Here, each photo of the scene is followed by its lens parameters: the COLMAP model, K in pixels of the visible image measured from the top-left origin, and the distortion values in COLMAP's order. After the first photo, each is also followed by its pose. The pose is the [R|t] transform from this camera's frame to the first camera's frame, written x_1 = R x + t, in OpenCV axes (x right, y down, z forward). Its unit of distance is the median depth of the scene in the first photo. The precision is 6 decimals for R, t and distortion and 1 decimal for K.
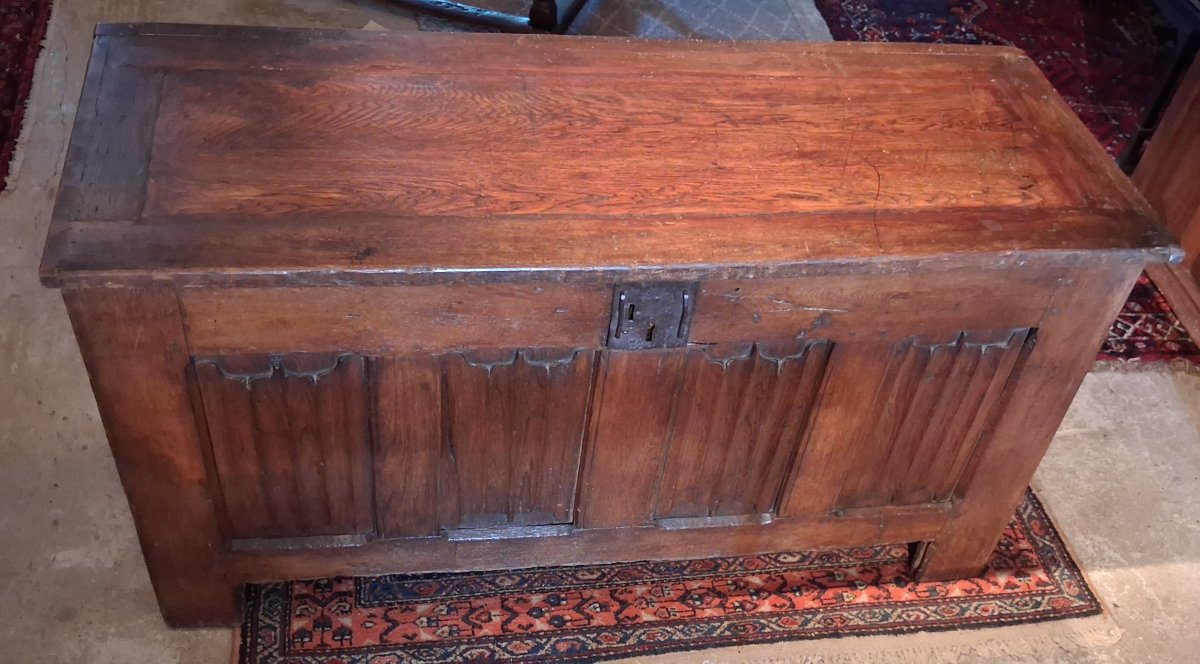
lens RADIAL K [[1157.2, 0, 620.1], [0, 1157.2, 410.9], [0, 0, 1]] dist [0.082028, 0.000000]
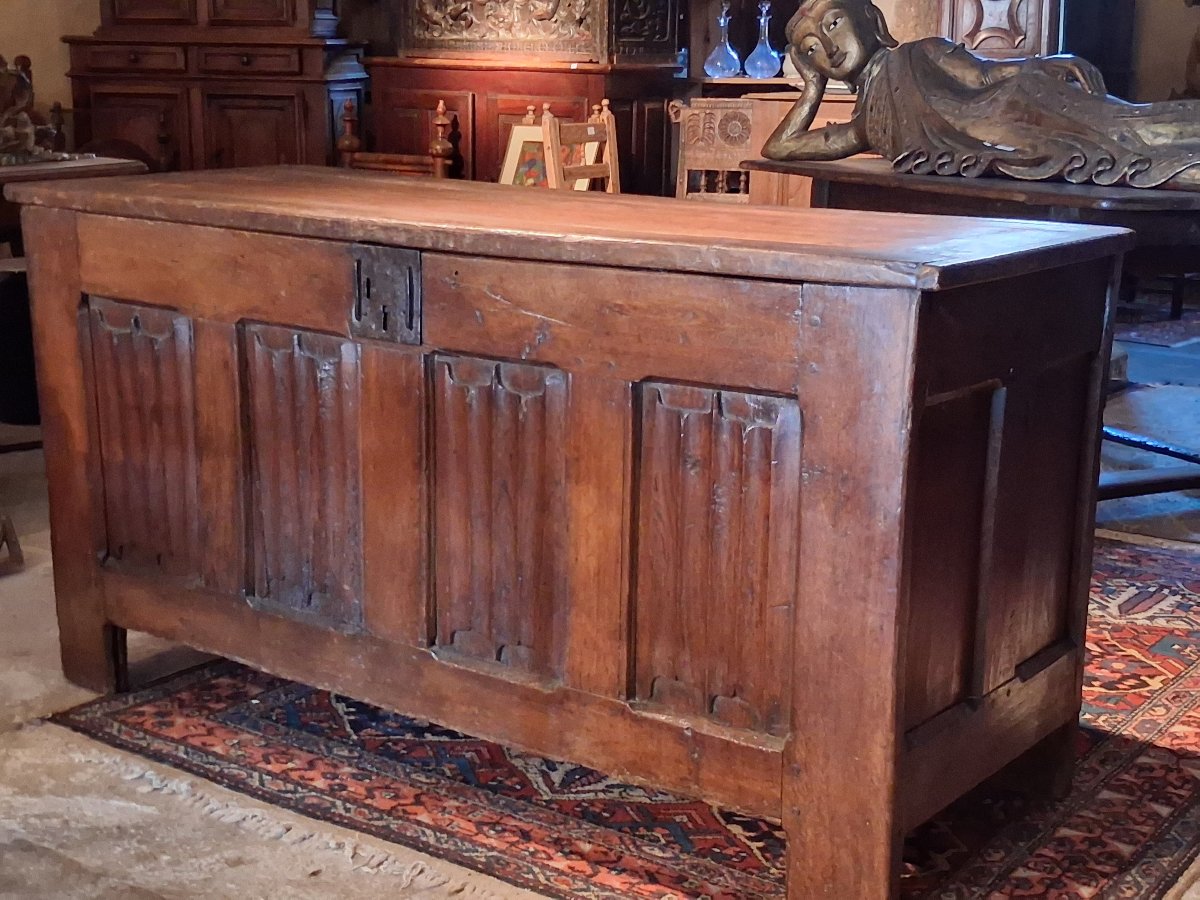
lens RADIAL K [[1787.4, 0, 601.5], [0, 1787.4, 444.0], [0, 0, 1]] dist [0.114259, 0.000000]
pose [[0.694198, 0.049538, -0.718077, 0.967744], [-0.458416, 0.799563, -0.388013, 0.401338], [0.554927, 0.598536, 0.577764, 0.266693]]
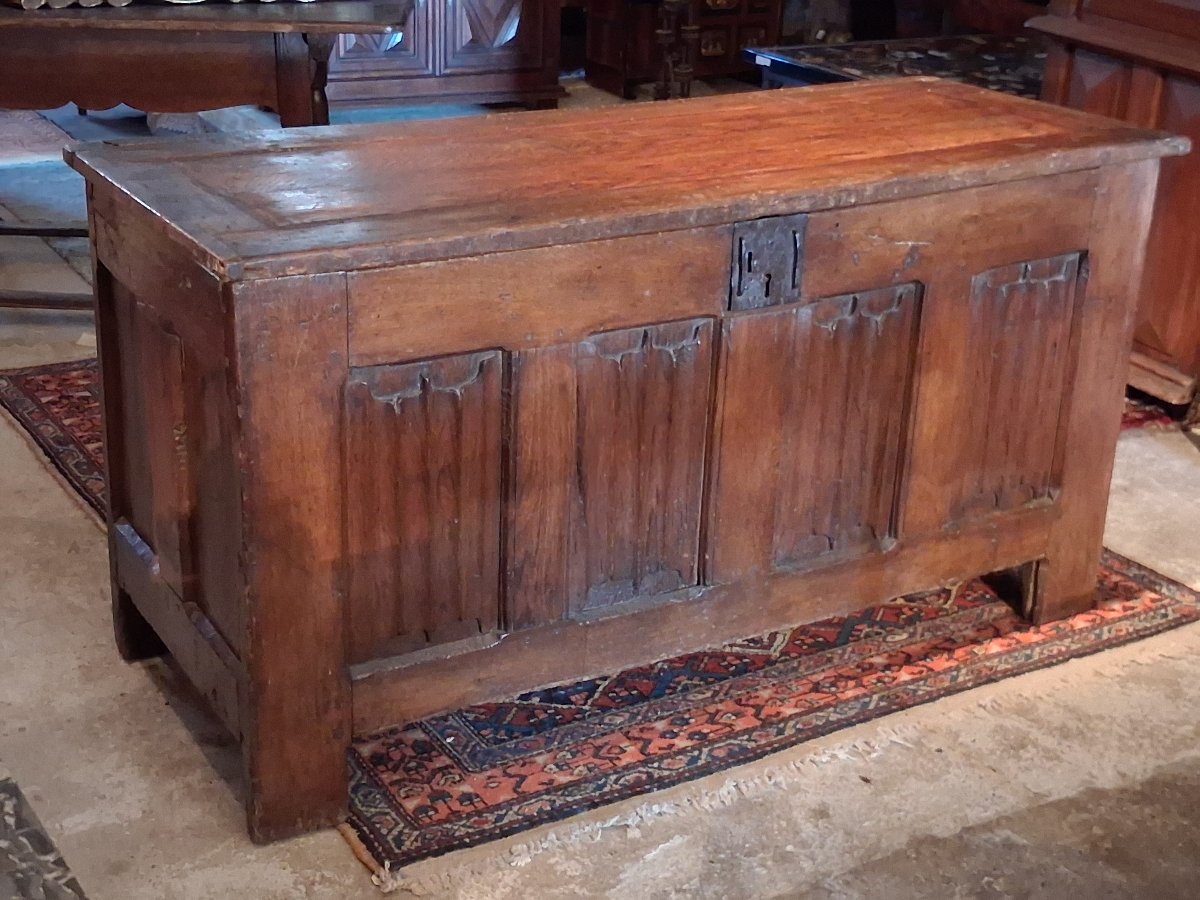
lens RADIAL K [[1787.4, 0, 595.5], [0, 1787.4, 458.5], [0, 0, 1]] dist [0.114259, 0.000000]
pose [[0.928083, -0.216266, 0.303135, -0.479622], [0.310020, 0.899701, -0.307287, 0.385840], [-0.206275, 0.379166, 0.902044, -0.207118]]
